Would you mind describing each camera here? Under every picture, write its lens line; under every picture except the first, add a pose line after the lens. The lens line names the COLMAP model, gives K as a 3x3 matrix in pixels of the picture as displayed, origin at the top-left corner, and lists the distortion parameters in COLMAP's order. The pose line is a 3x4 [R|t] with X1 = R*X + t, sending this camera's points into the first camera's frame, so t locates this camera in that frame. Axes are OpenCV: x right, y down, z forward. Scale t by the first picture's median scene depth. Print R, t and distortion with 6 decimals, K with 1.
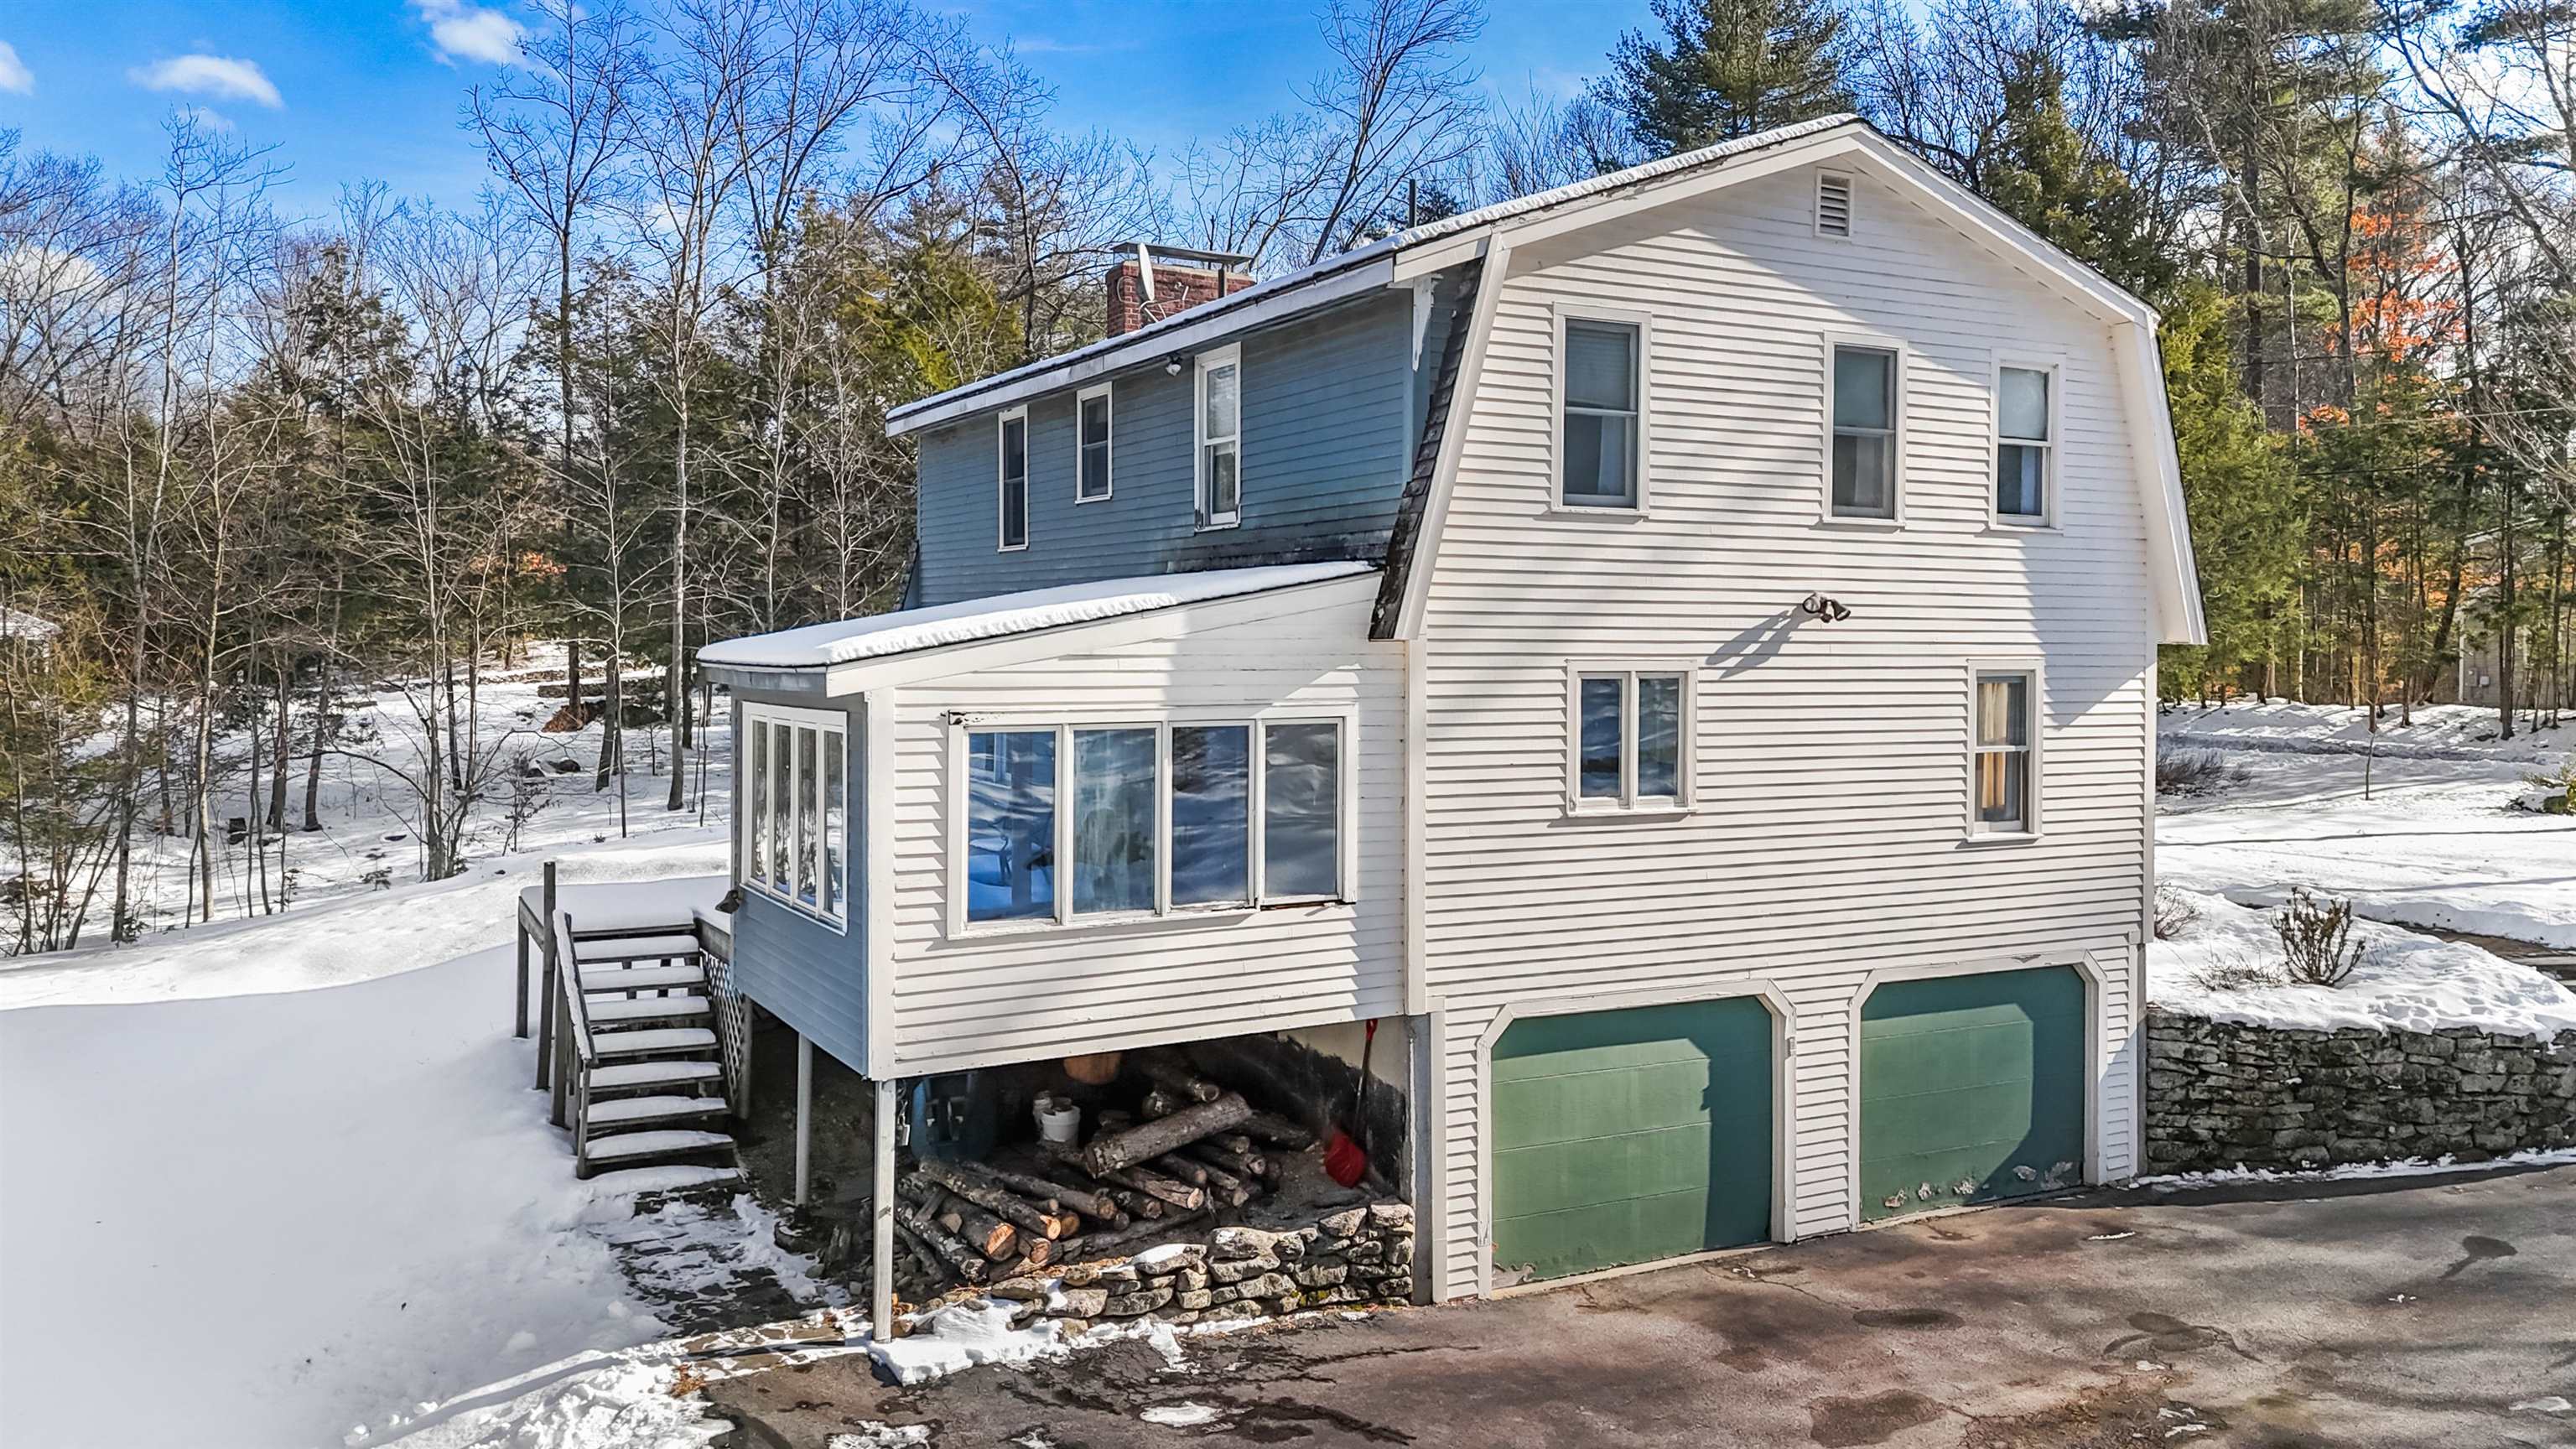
lens RADIAL K [[1927.6, 0, 1304.4], [0, 1927.6, 674.6], [0, 0, 1]] dist [0.061441, -0.045261]
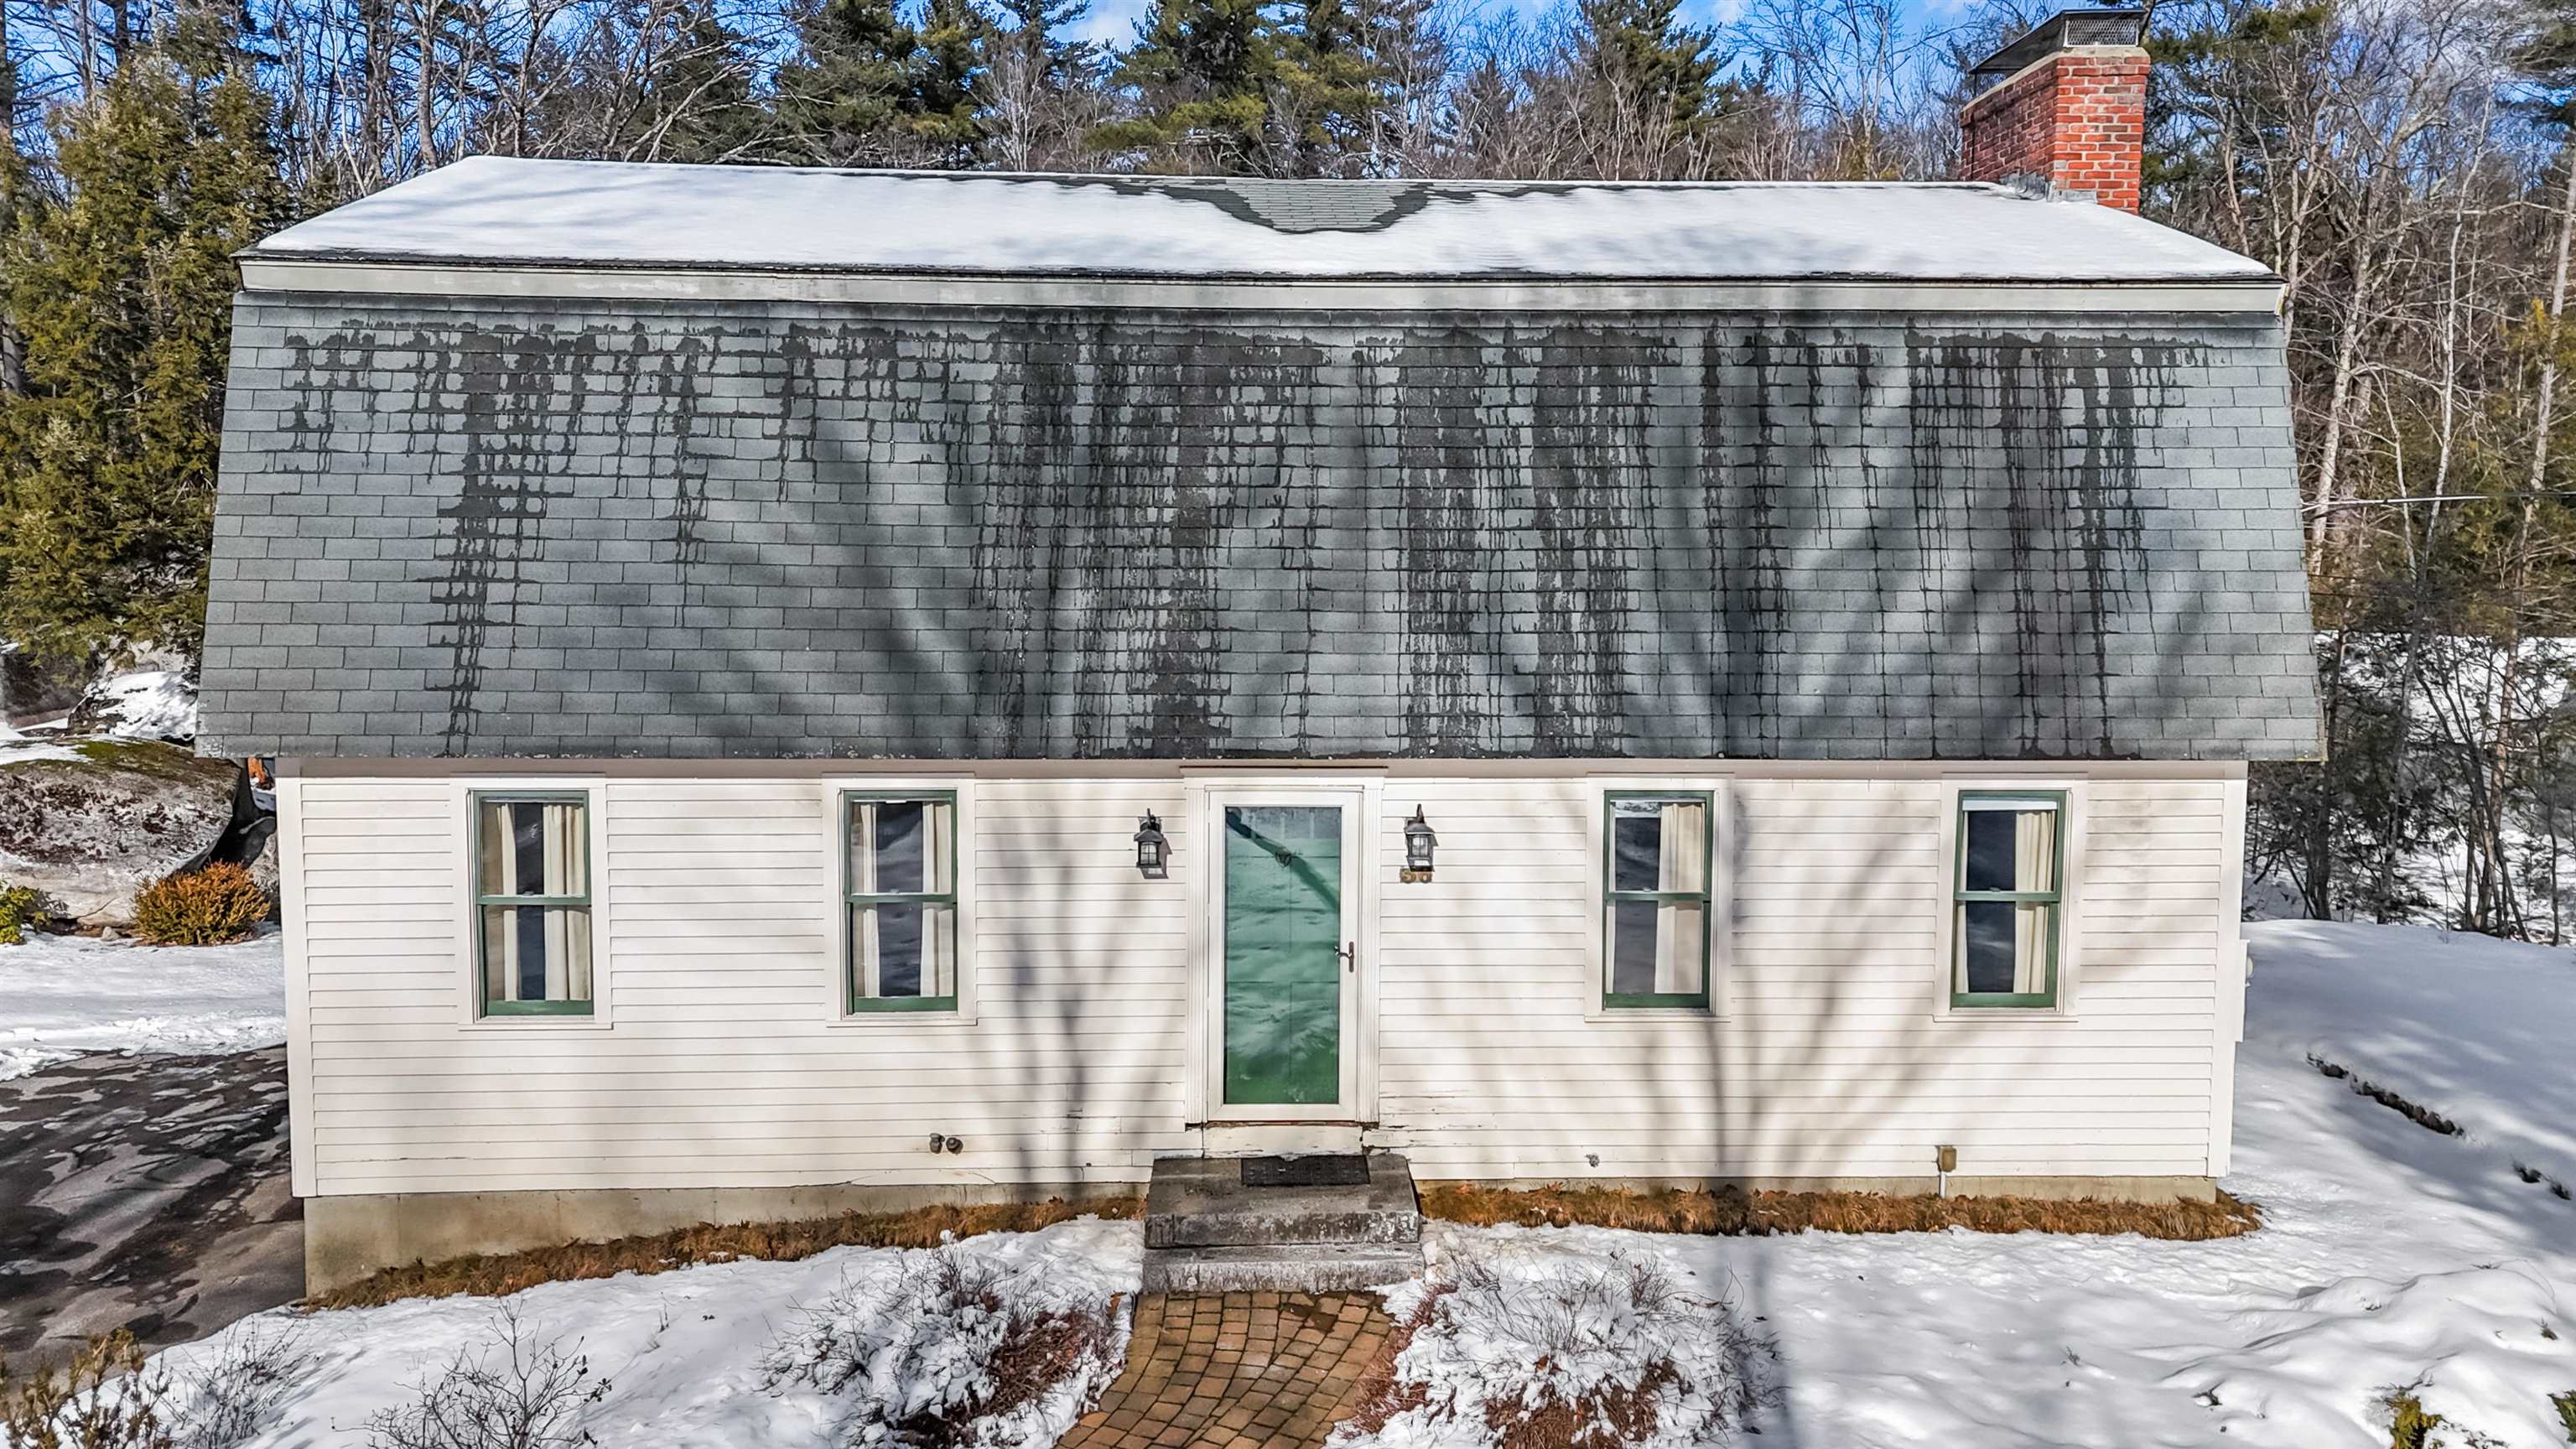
lens RADIAL K [[1821.4, 0, 1292.3], [0, 1821.4, 731.1], [0, 0, 1]] dist [0.050196, -0.017988]
pose [[-0.454737, 0.073042, -0.887626, 0.917075], [-0.019880, 0.995551, 0.092108, -0.096716], [0.890404, 0.059531, -0.451261, 1.762704]]
